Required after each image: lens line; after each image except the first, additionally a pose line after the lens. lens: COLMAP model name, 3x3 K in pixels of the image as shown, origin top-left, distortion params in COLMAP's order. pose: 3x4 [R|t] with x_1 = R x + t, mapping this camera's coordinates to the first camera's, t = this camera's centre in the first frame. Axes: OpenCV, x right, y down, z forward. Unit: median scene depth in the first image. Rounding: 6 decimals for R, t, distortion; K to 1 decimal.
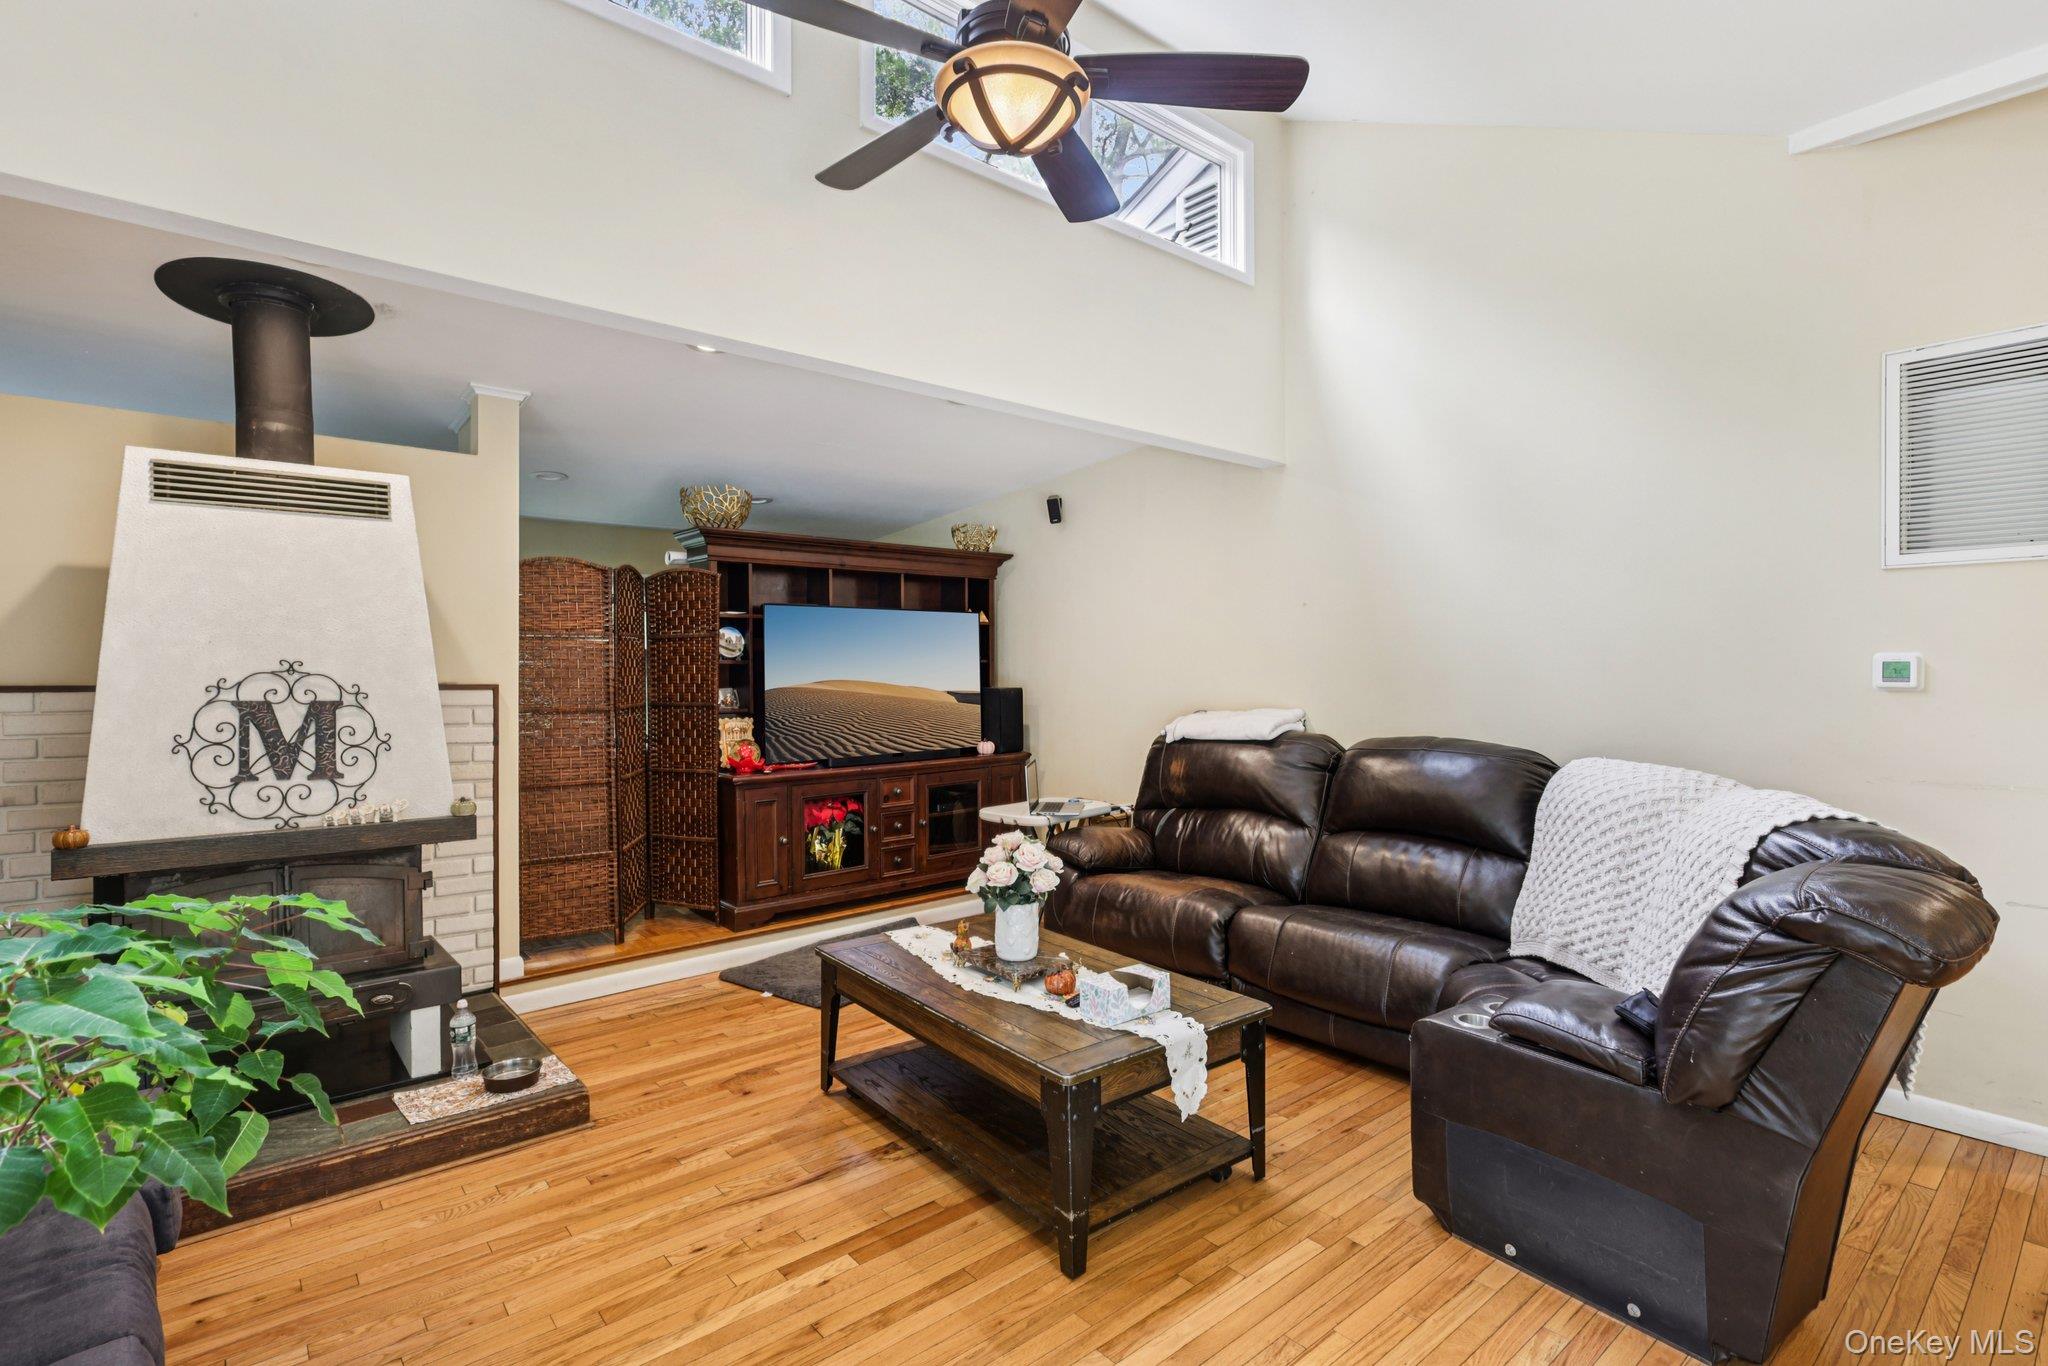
lens RADIAL K [[963.2, 0, 1020.2], [0, 963.2, 669.5], [0, 0, 1]] dist [0.001296, -0.000127]
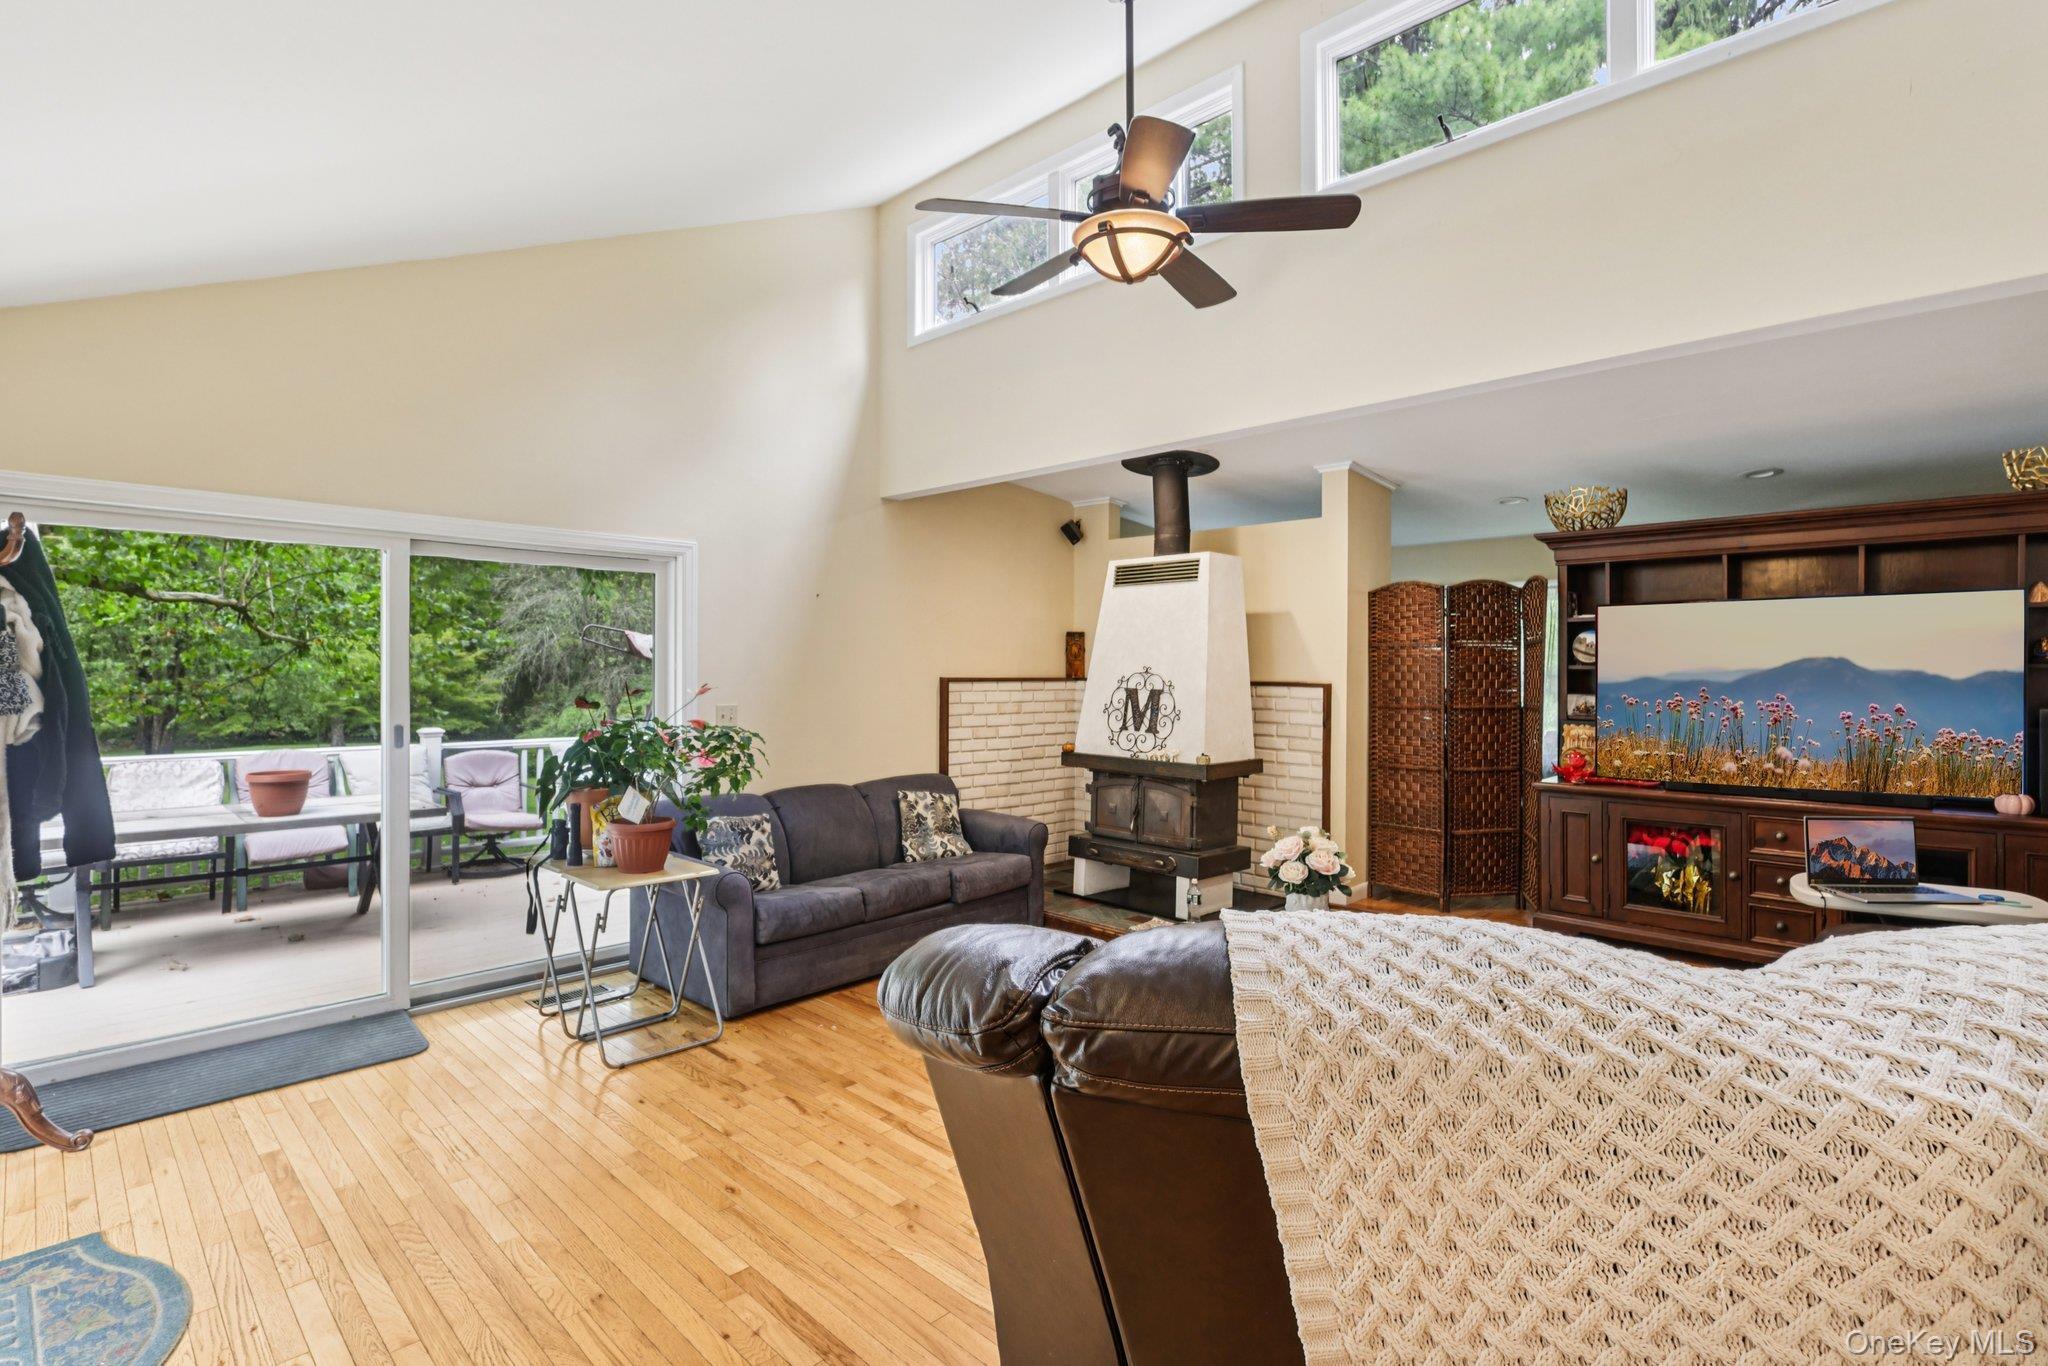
lens RADIAL K [[963.2, 0, 1023.0], [0, 963.2, 682.9], [0, 0, 1]] dist [0.001296, -0.000127]
pose [[0.104128, 0.012264, -0.994488, 1.018049], [-0.008392, 0.999899, 0.011452, 0.002362], [0.994529, 0.007154, 0.104220, 0.575649]]
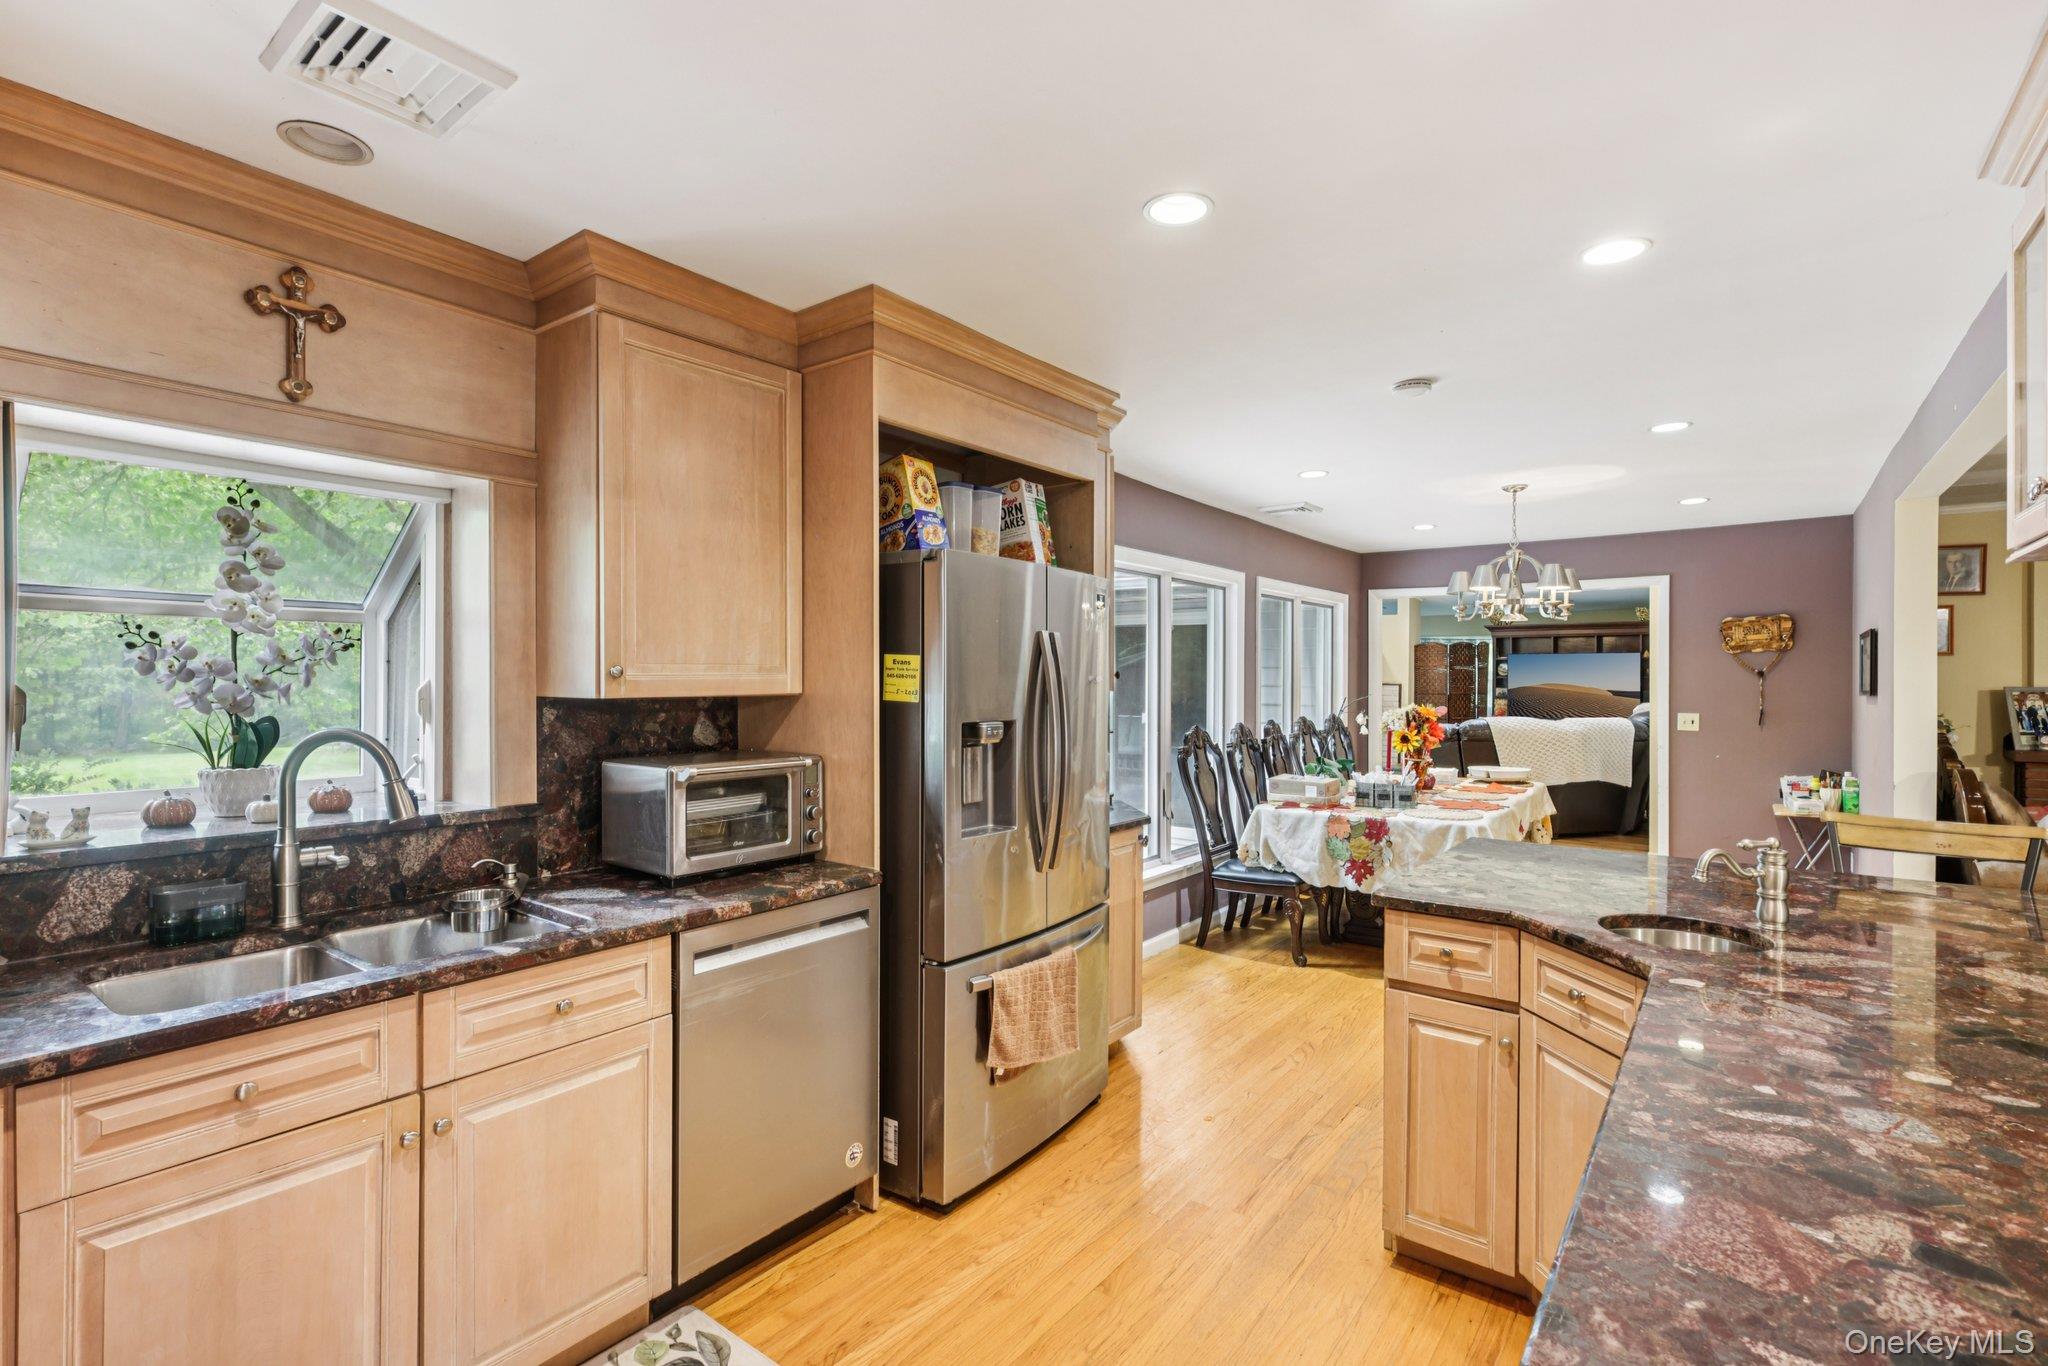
lens RADIAL K [[963.2, 0, 1017.2], [0, 963.2, 682.0], [0, 0, 1]] dist [0.001296, -0.000127]
pose [[0.225282, 0.006125, -0.974274, 3.135177], [-0.008955, 0.999951, 0.004215, 0.007596], [0.974252, 0.007775, 0.225326, -1.336812]]
